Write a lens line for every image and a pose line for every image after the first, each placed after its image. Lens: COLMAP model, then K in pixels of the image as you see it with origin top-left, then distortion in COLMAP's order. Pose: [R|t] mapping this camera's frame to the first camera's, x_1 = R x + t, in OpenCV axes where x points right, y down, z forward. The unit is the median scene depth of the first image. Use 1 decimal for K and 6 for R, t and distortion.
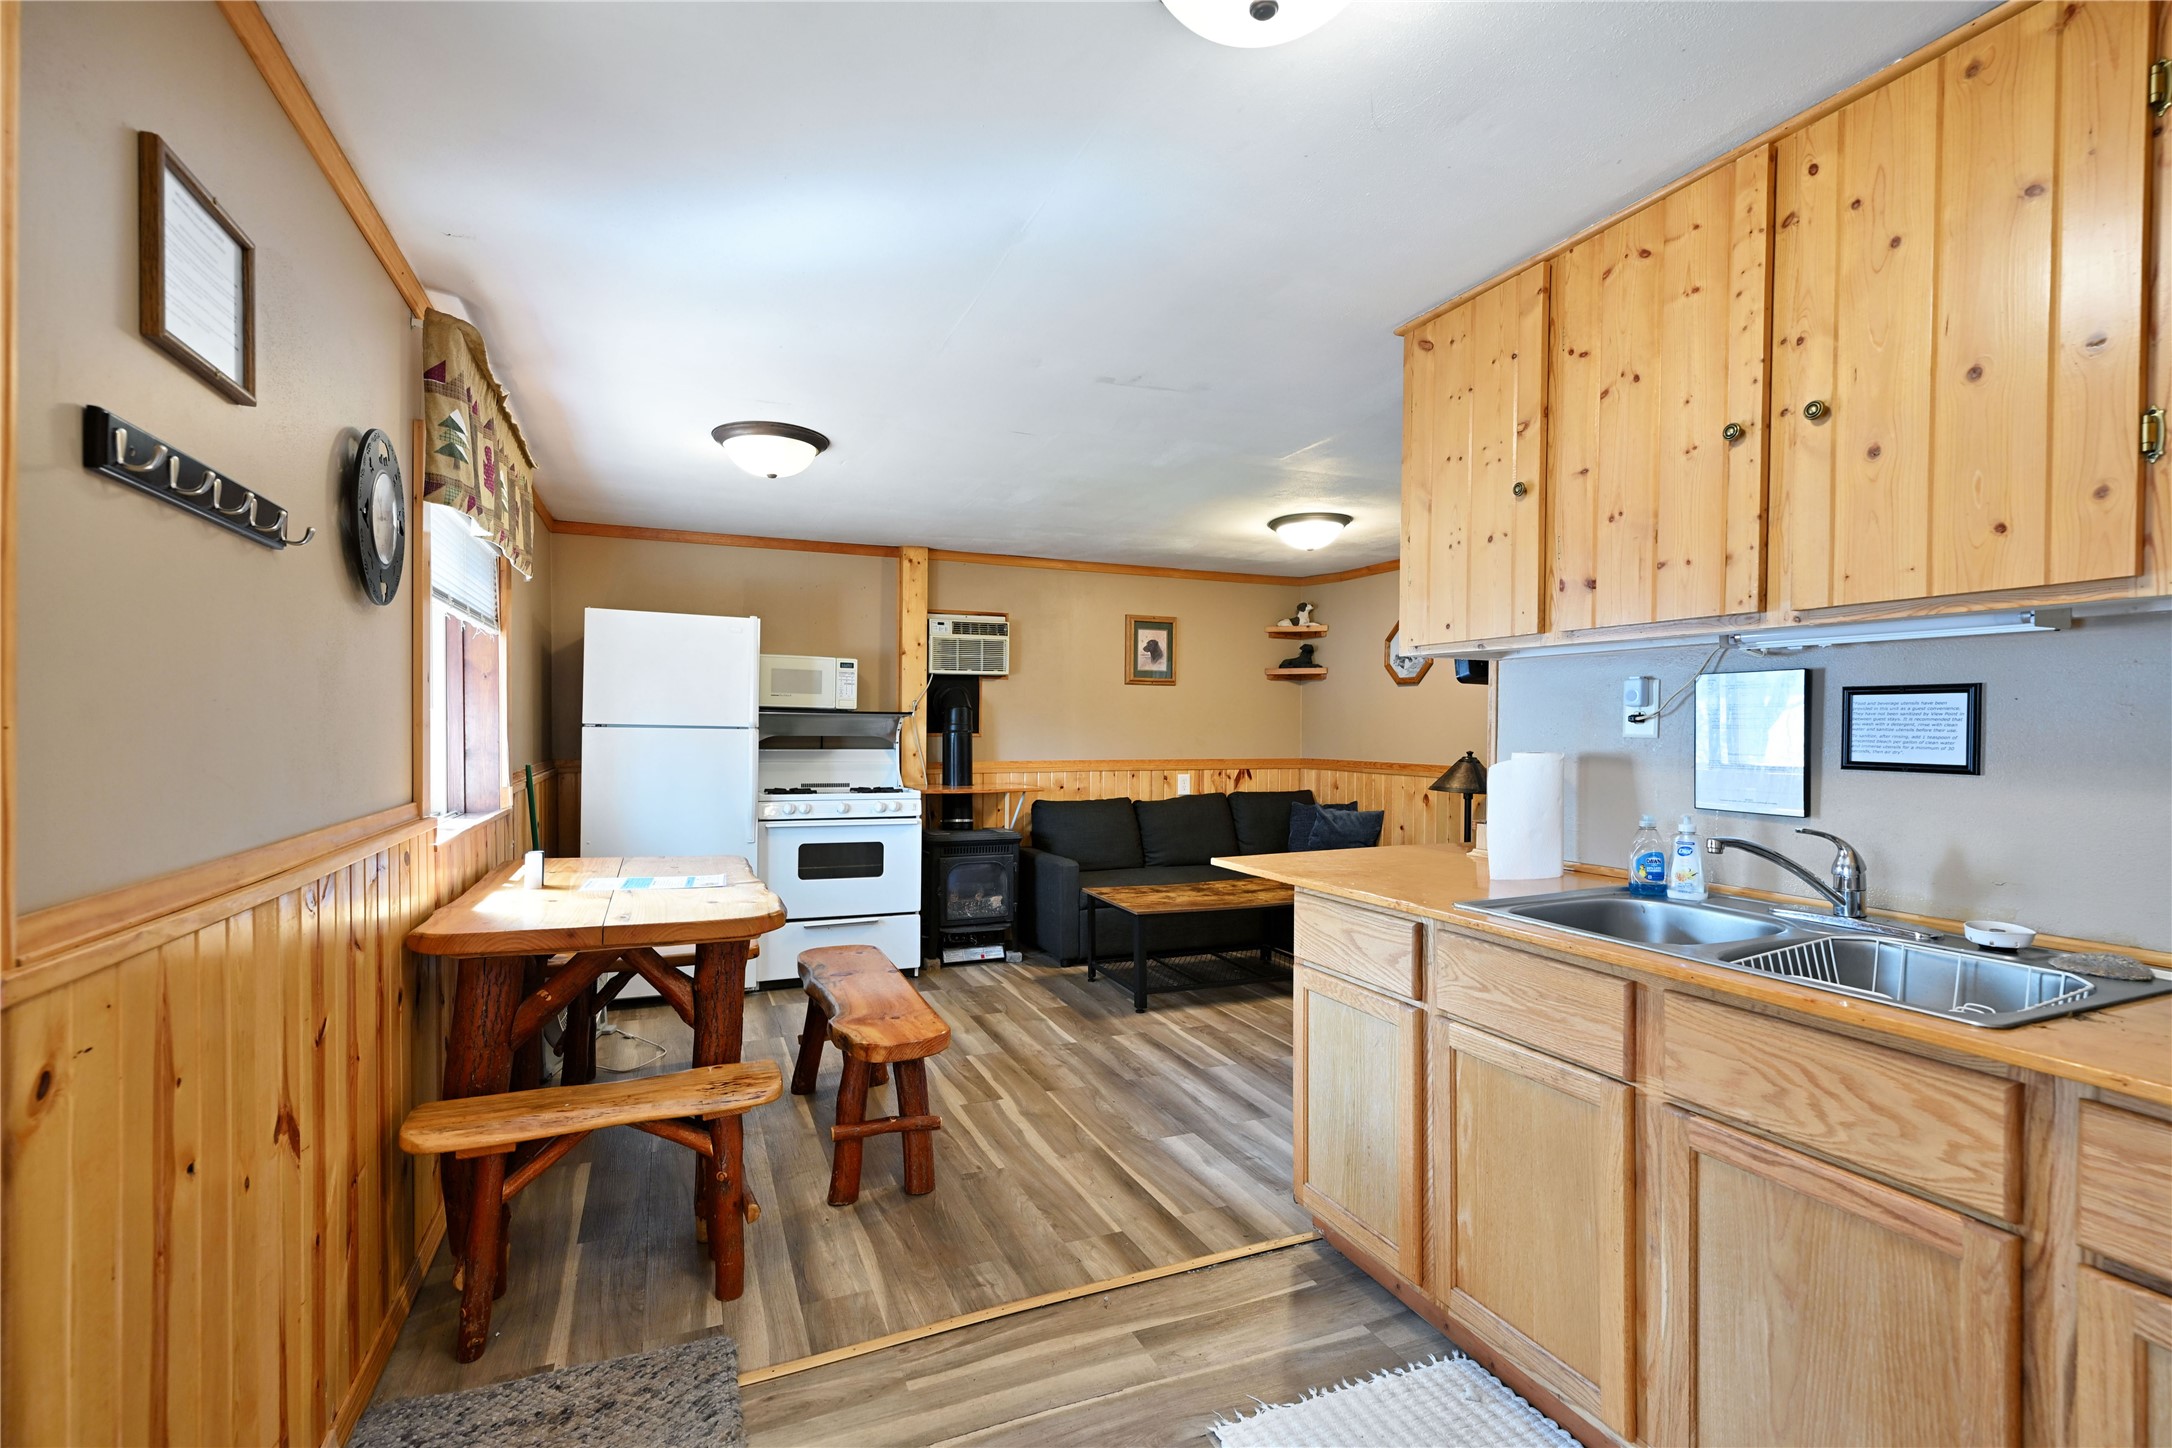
lens RADIAL K [[958.5, 0, 1078.1], [0, 958.5, 743.0], [0, 0, 1]] dist [0.000011, 0.001314]
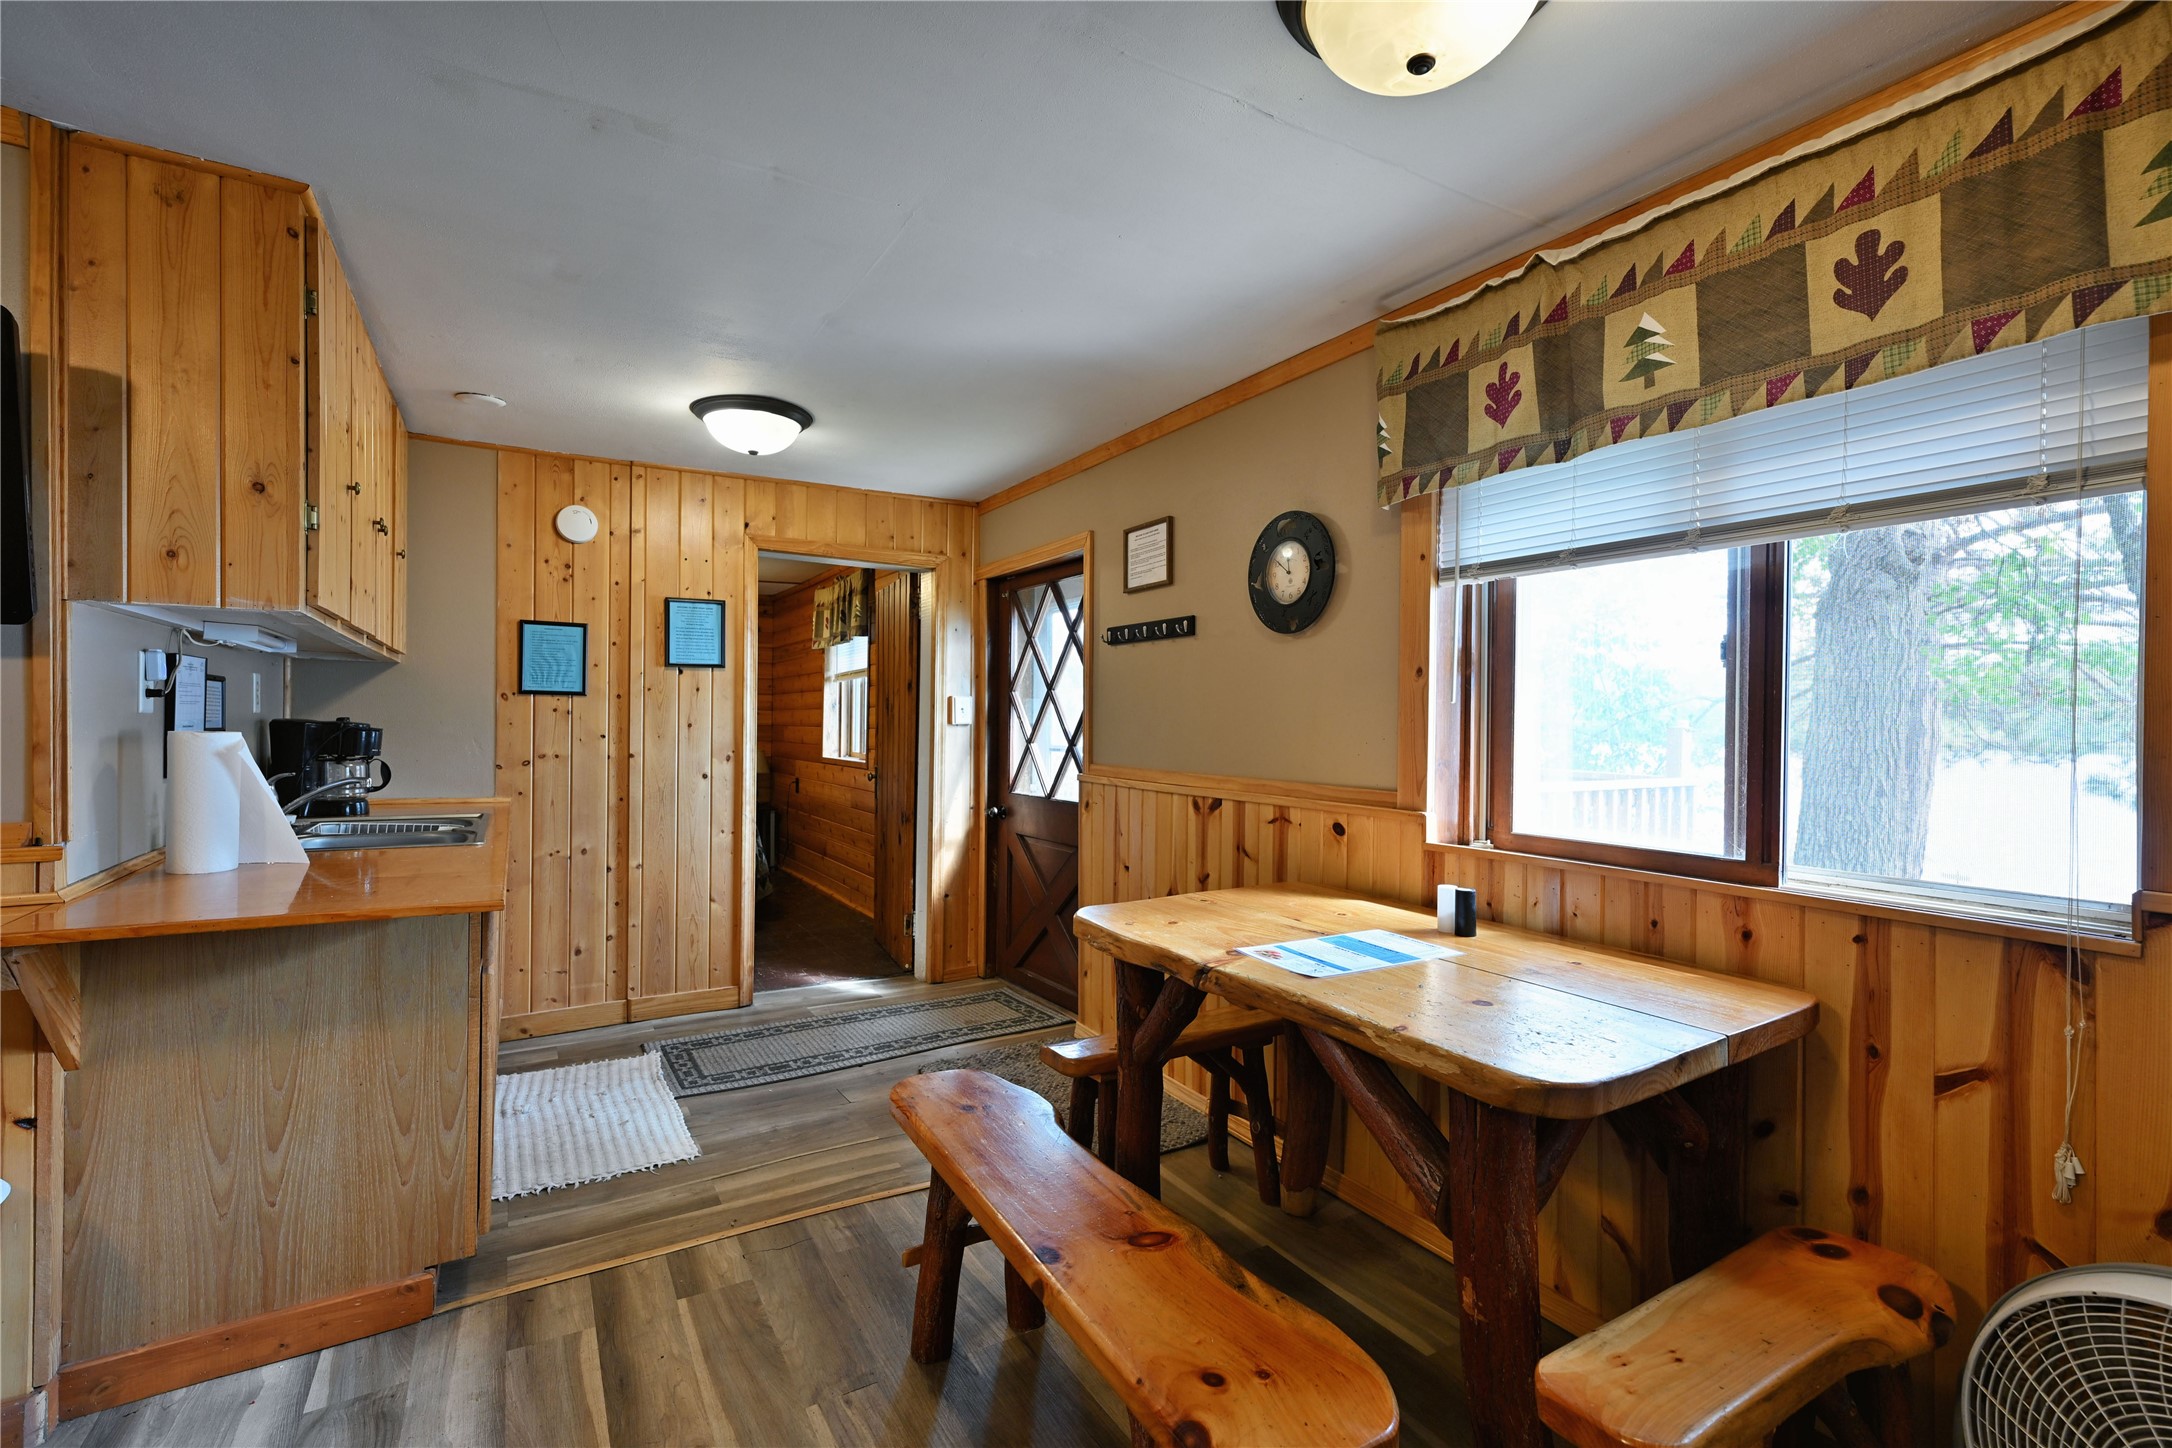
lens RADIAL K [[958.5, 0, 1092.5], [0, 958.5, 723.9], [0, 0, 1]] dist [0.000011, 0.001314]
pose [[-0.989784, -0.009578, -0.142256, -0.089094], [-0.012228, 0.999767, 0.017767, -0.010973], [0.142053, 0.019325, -0.989670, 0.868221]]
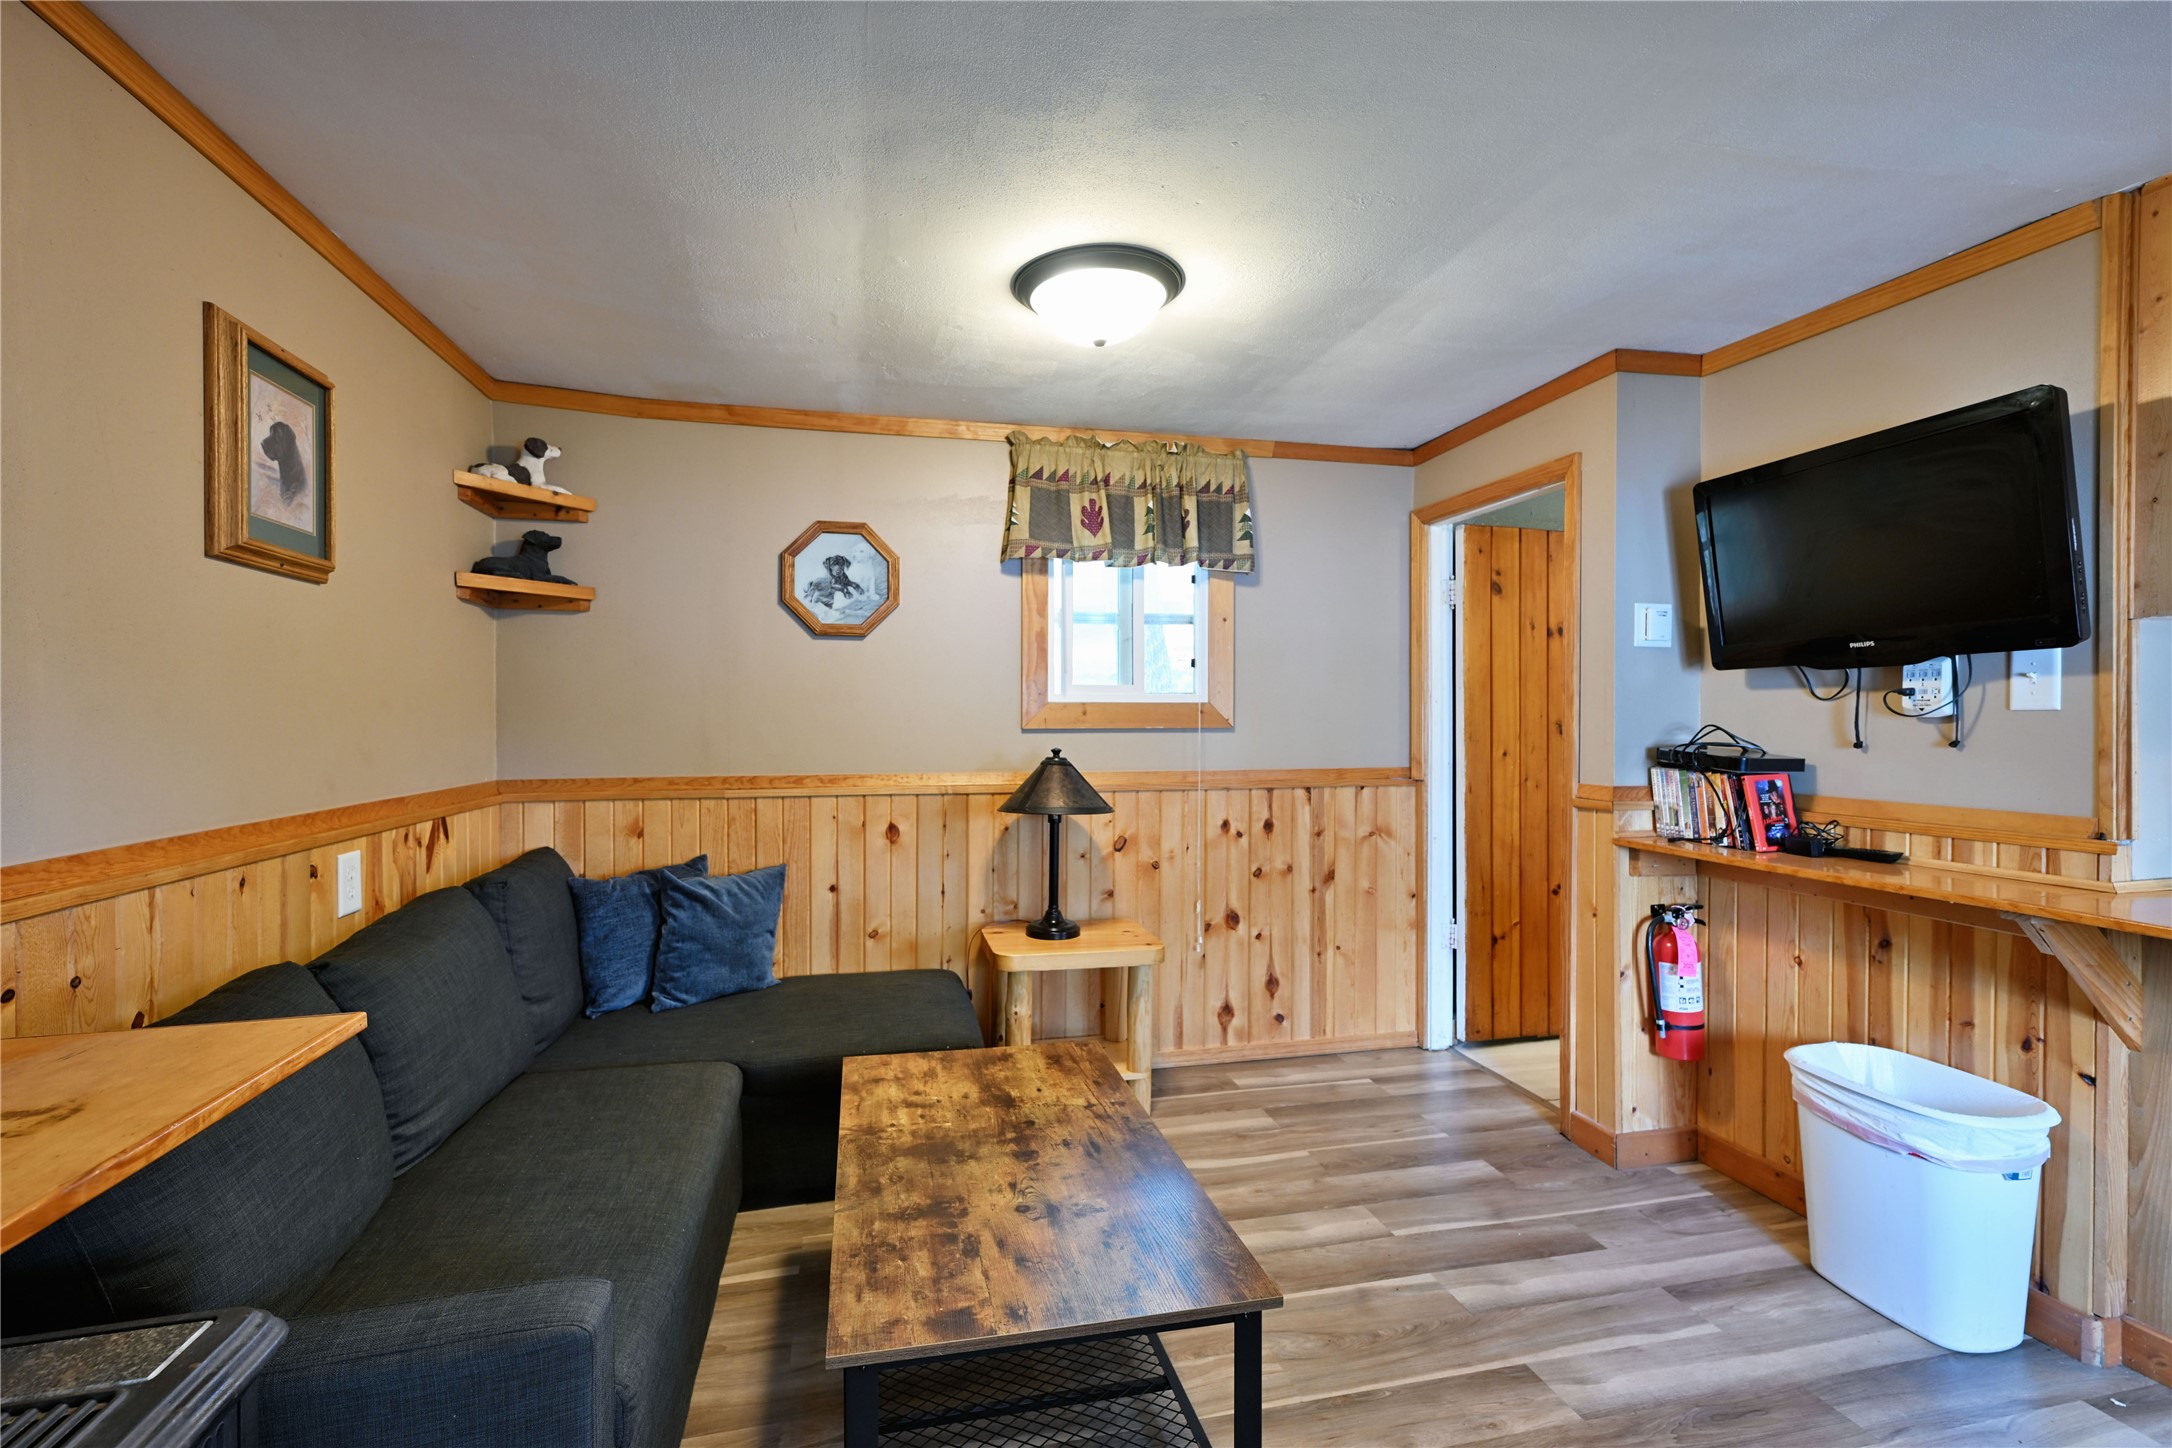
lens RADIAL K [[958.5, 0, 1072.2], [0, 958.5, 726.1], [0, 0, 1]] dist [0.000011, 0.001314]
pose [[0.170562, -0.016714, 0.985205, -0.210177], [0.016092, 0.999770, 0.014175, -0.014630], [-0.985215, 0.013437, 0.170792, 0.822736]]
